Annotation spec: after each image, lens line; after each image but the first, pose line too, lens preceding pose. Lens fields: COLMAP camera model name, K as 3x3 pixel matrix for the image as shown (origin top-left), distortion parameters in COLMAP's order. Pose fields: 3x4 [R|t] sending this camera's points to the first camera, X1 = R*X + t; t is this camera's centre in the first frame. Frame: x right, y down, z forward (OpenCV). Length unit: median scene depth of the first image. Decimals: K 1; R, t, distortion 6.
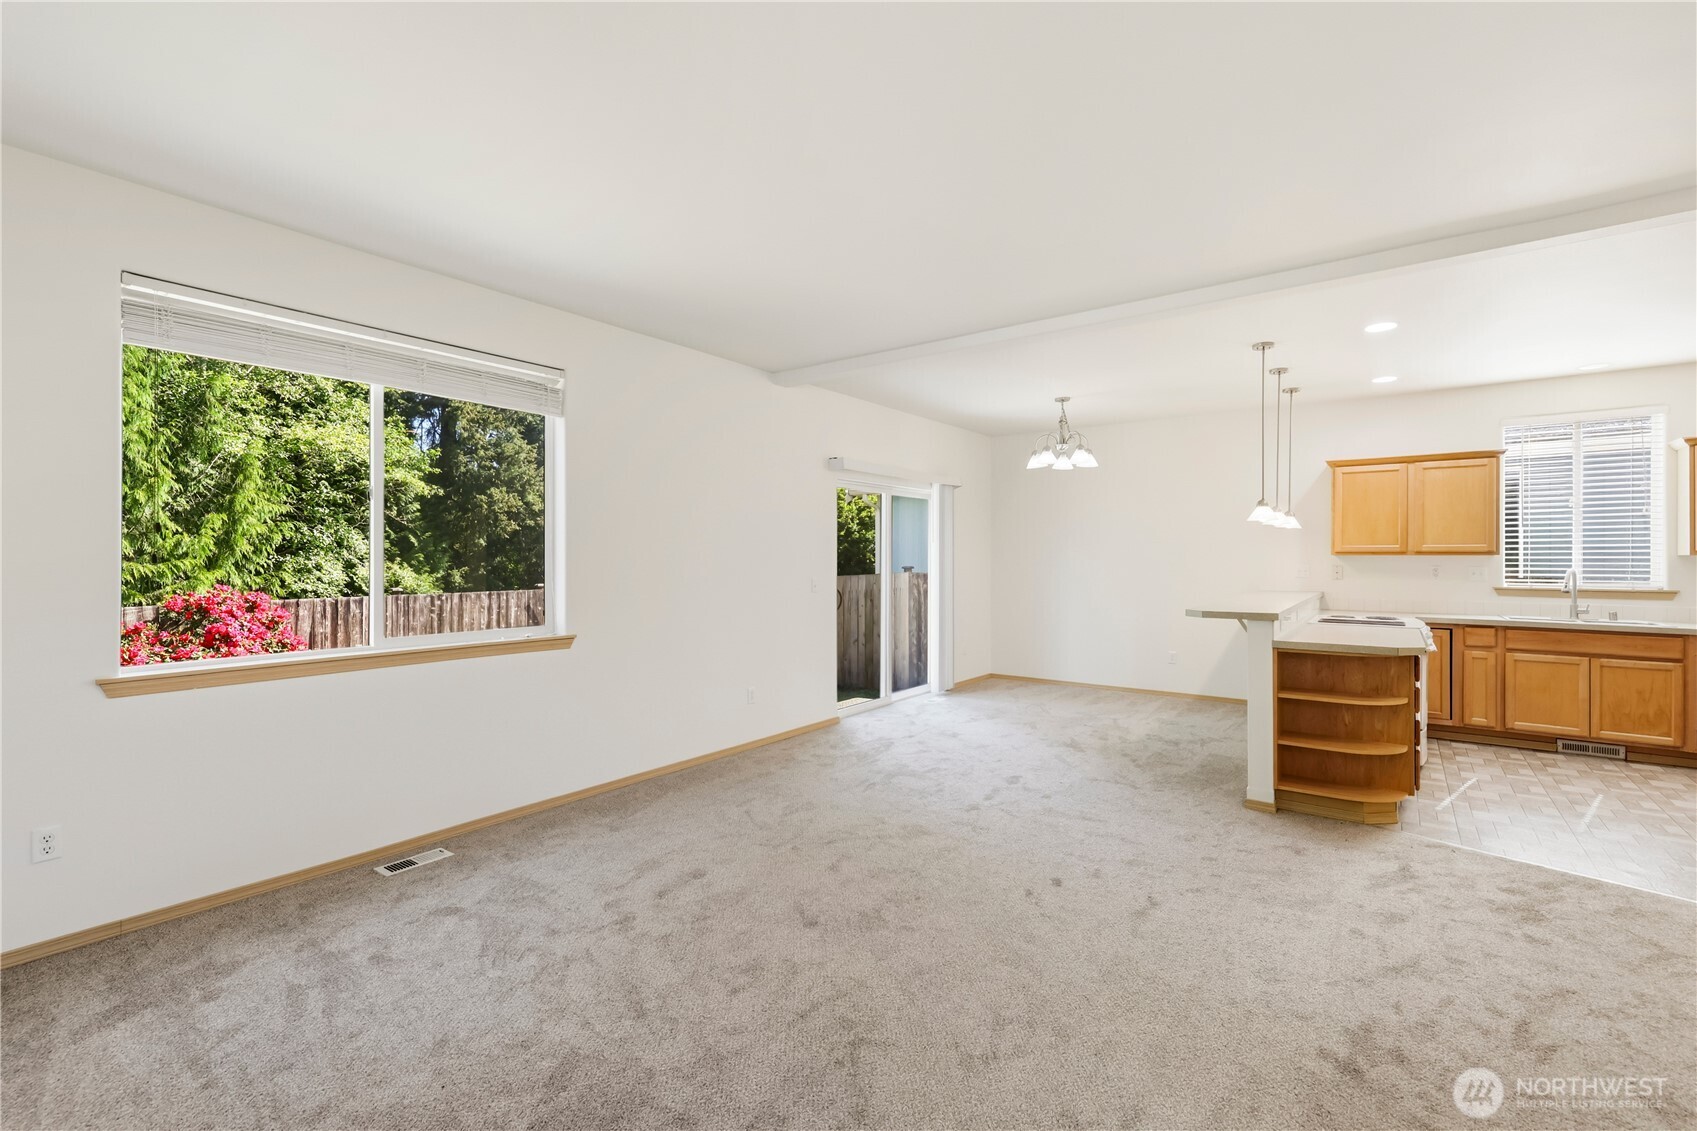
lens RADIAL K [[735.2, 0, 843.9], [0, 735.2, 558.2], [0, 0, 1]] dist [0.000613, -0.000893]
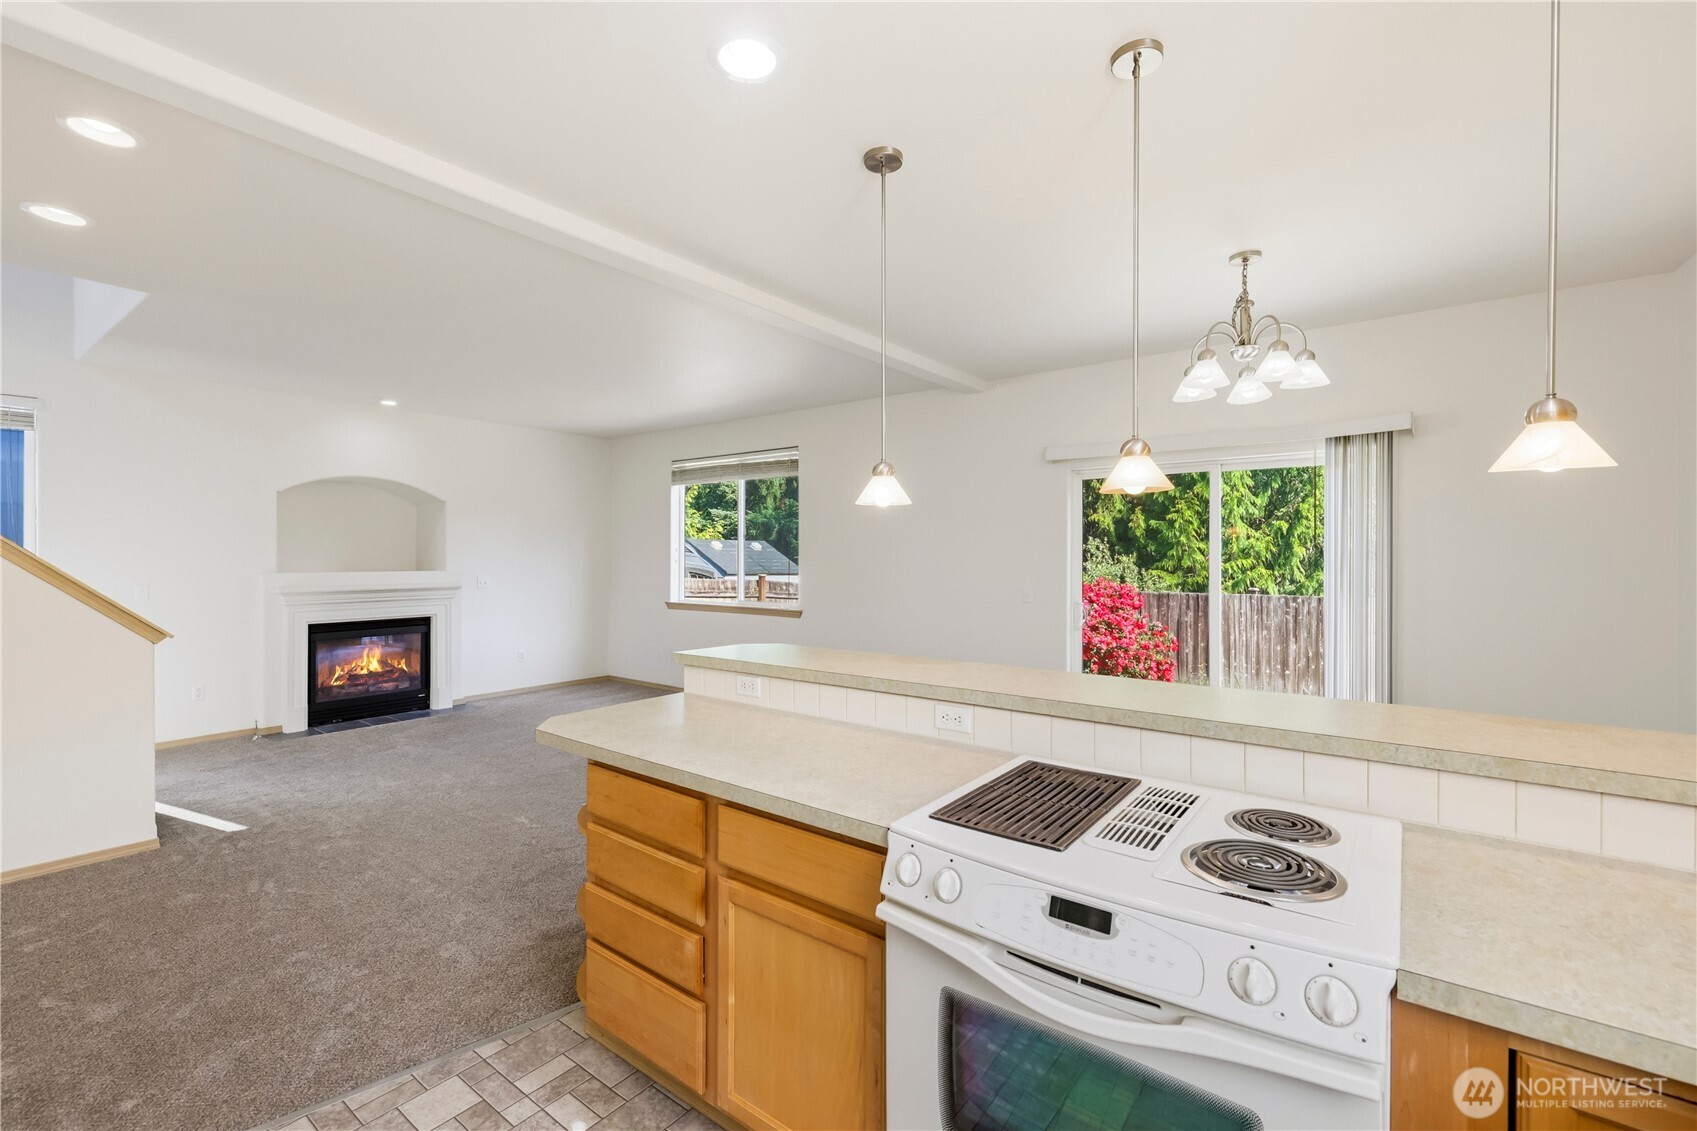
lens RADIAL K [[735.2, 0, 849.6], [0, 735.2, 554.0], [0, 0, 1]] dist [0.000613, -0.000893]
pose [[-0.008883, -0.000172, -0.999961, 0.812773], [-0.002395, 0.999997, -0.000151, -0.012151], [0.999958, 0.002393, -0.008883, 0.740123]]
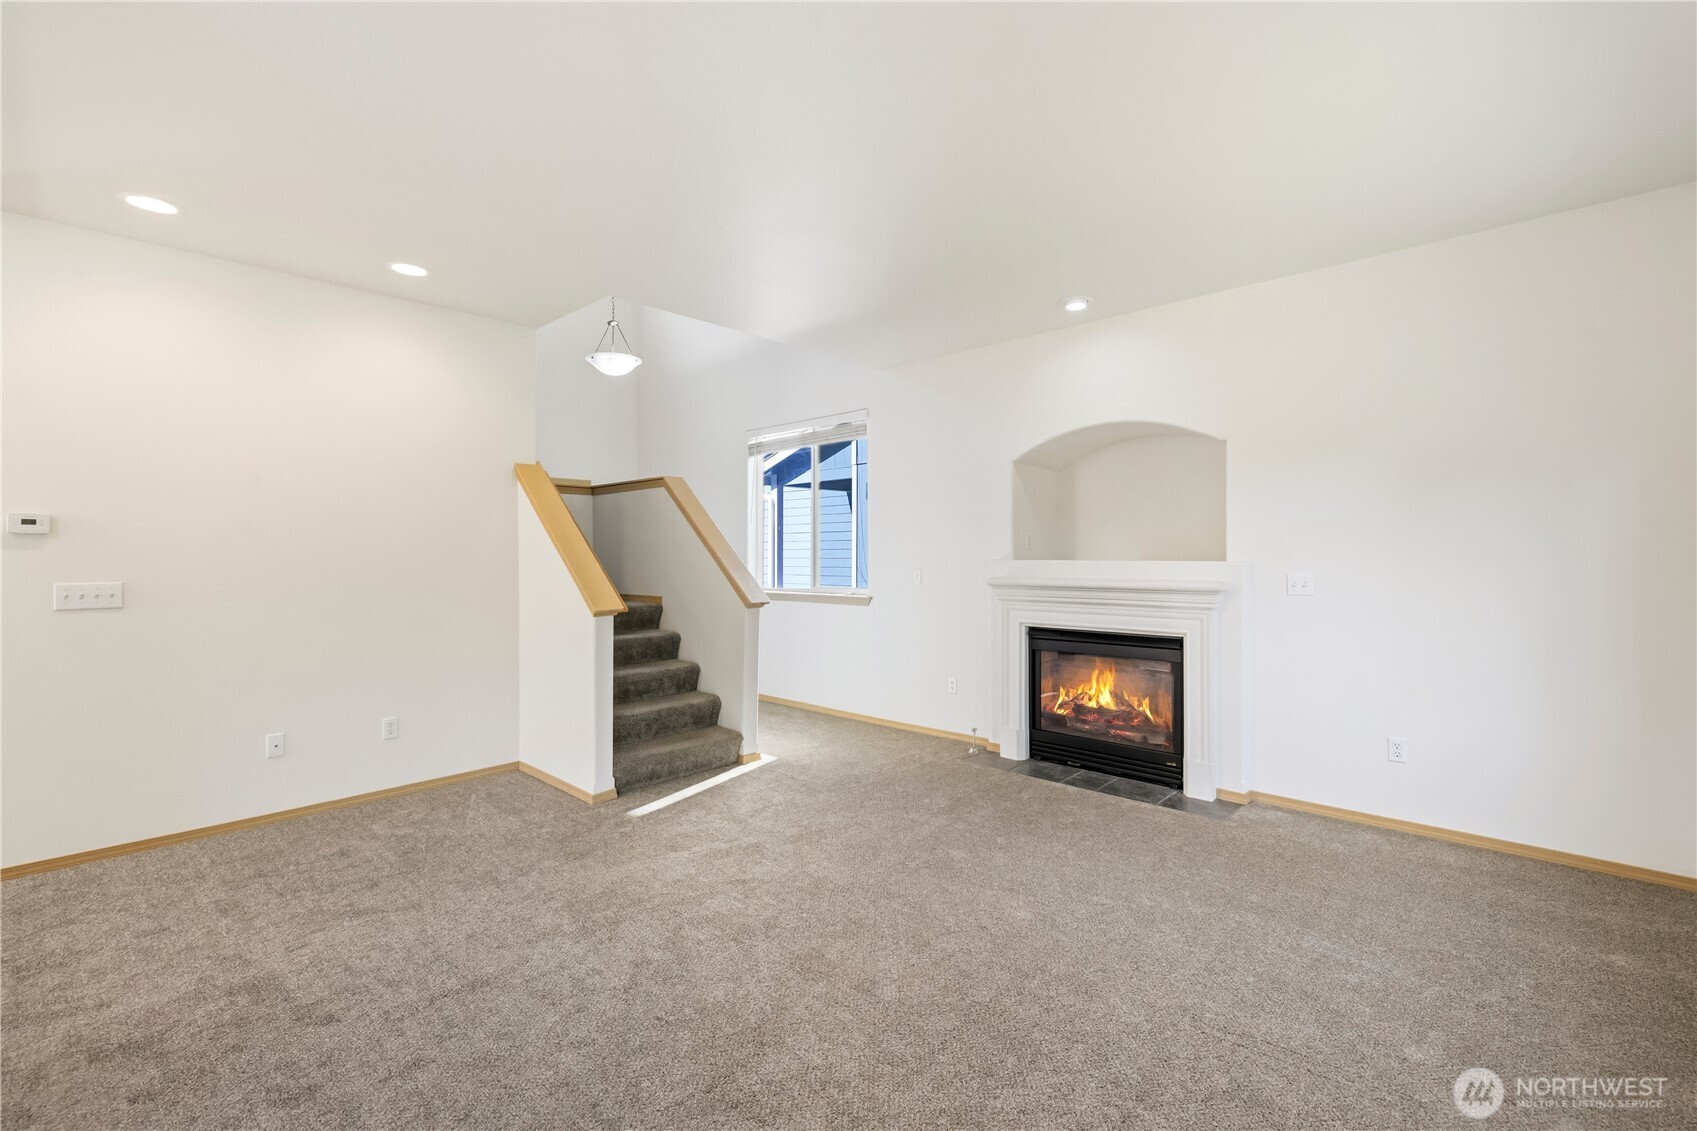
lens RADIAL K [[735.2, 0, 829.4], [0, 735.2, 554.0], [0, 0, 1]] dist [0.000613, -0.000893]
pose [[-0.993579, 0.003630, 0.113082, -0.029798], [0.003572, 0.999993, -0.000716, 0.007675], [-0.113083, -0.000307, -0.993585, 0.792072]]
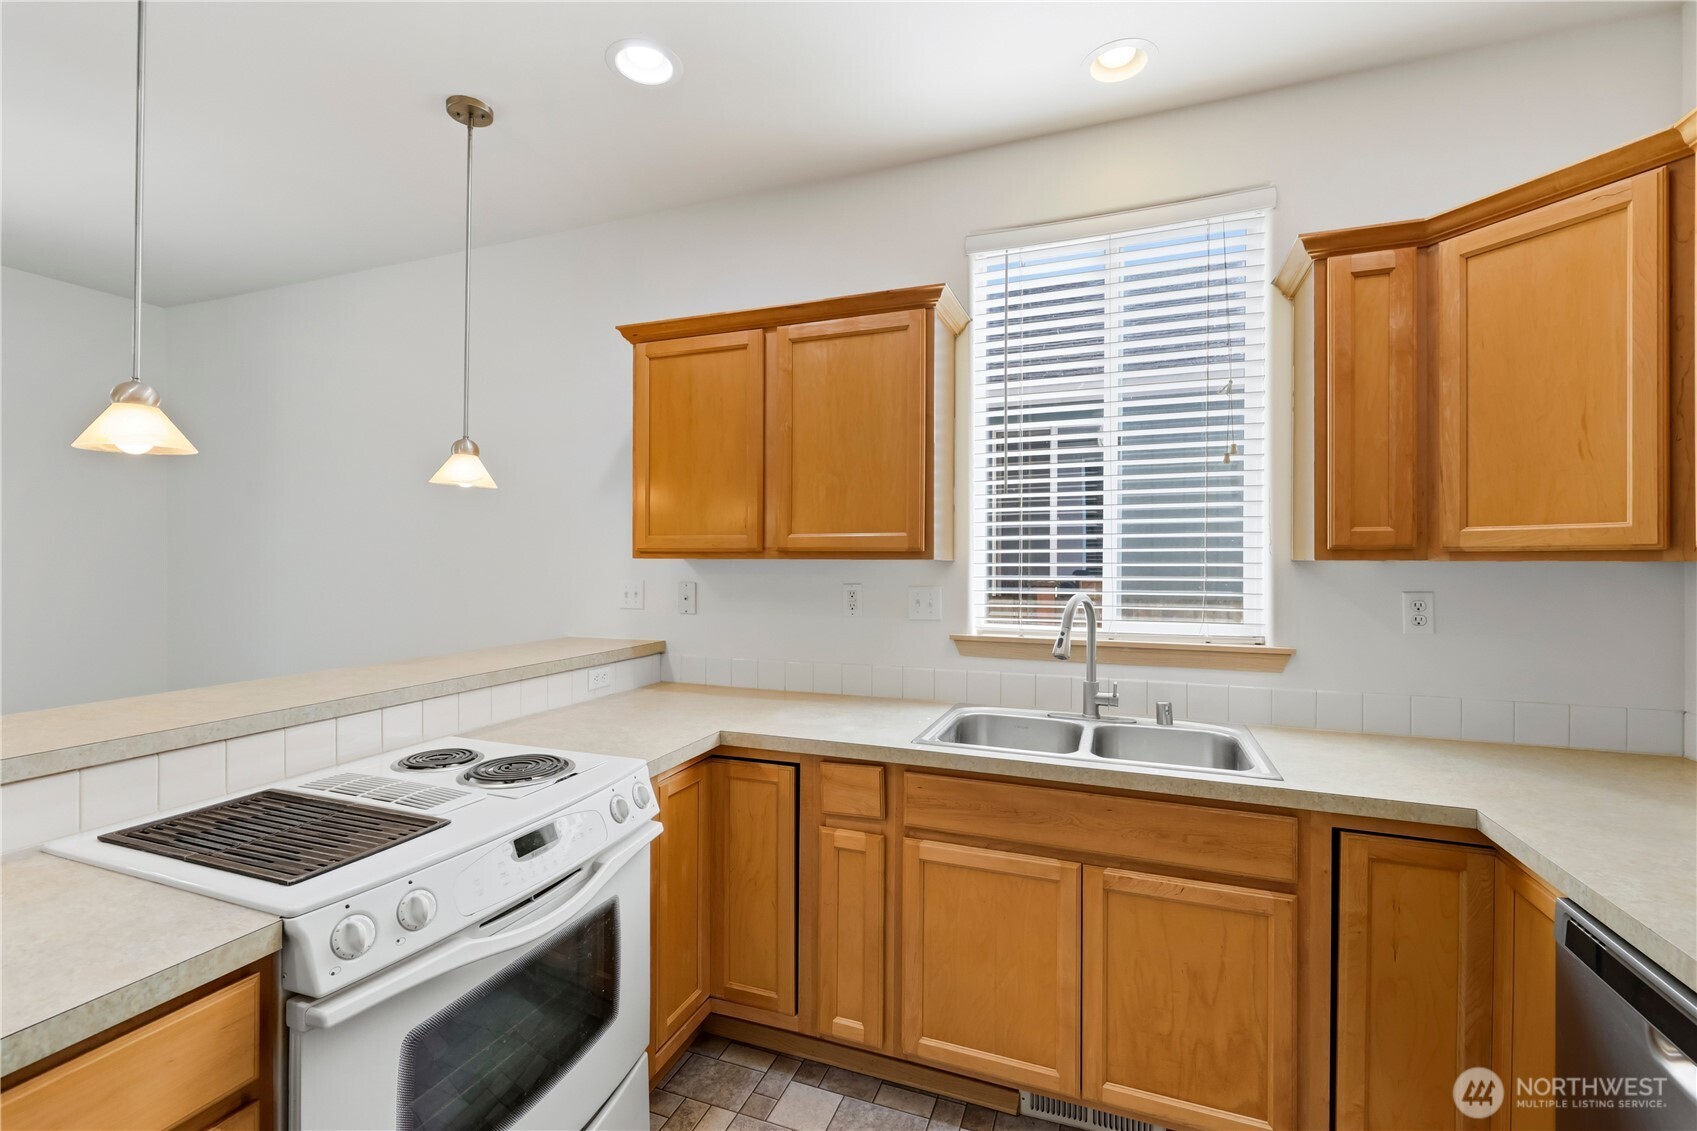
lens RADIAL K [[735.2, 0, 843.5], [0, 735.2, 562.2], [0, 0, 1]] dist [0.000613, -0.000893]
pose [[0.961173, -0.000844, 0.275944, 0.656625], [-0.000347, 0.999991, 0.004270, -0.004003], [-0.275945, -0.004200, 0.961164, 0.567307]]
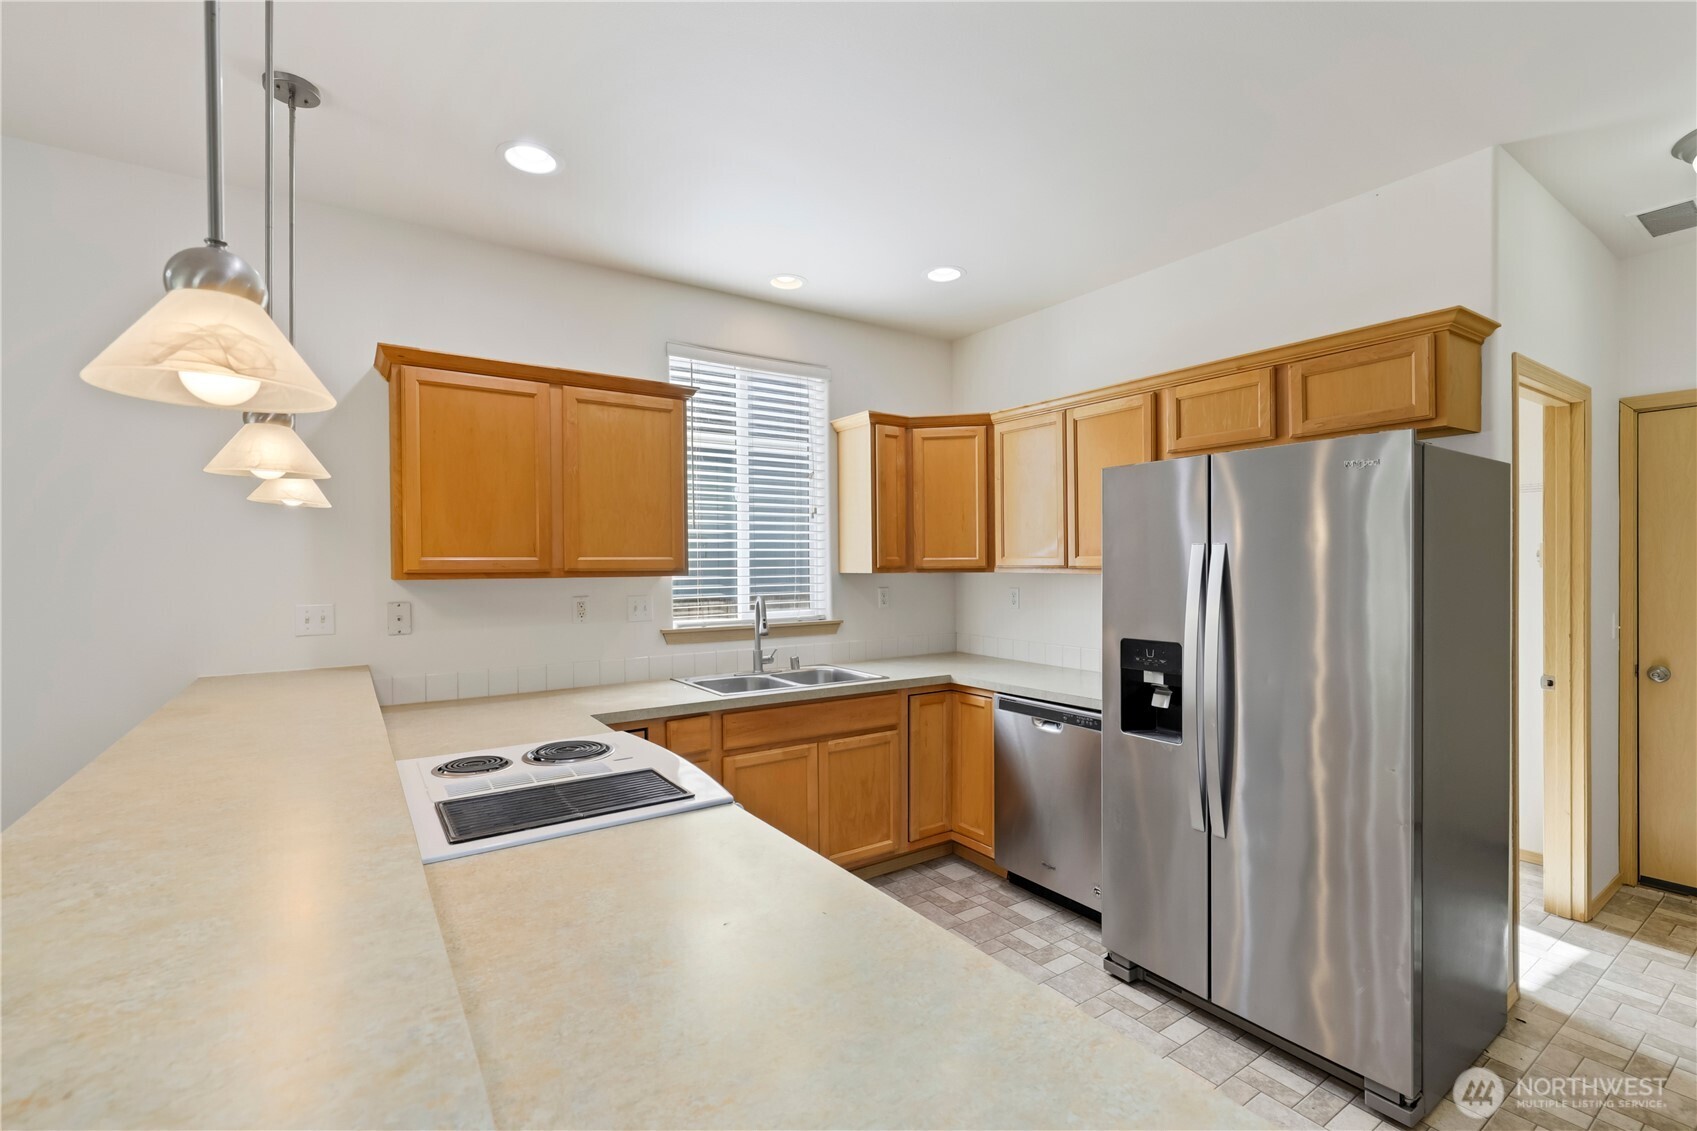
lens RADIAL K [[735.2, 0, 845.1], [0, 735.2, 571.4], [0, 0, 1]] dist [0.000613, -0.000893]
pose [[0.321613, -0.013240, 0.946779, 0.354704], [0.007113, 0.999908, 0.011567, -0.011930], [-0.946844, 0.003014, 0.321678, 0.627609]]
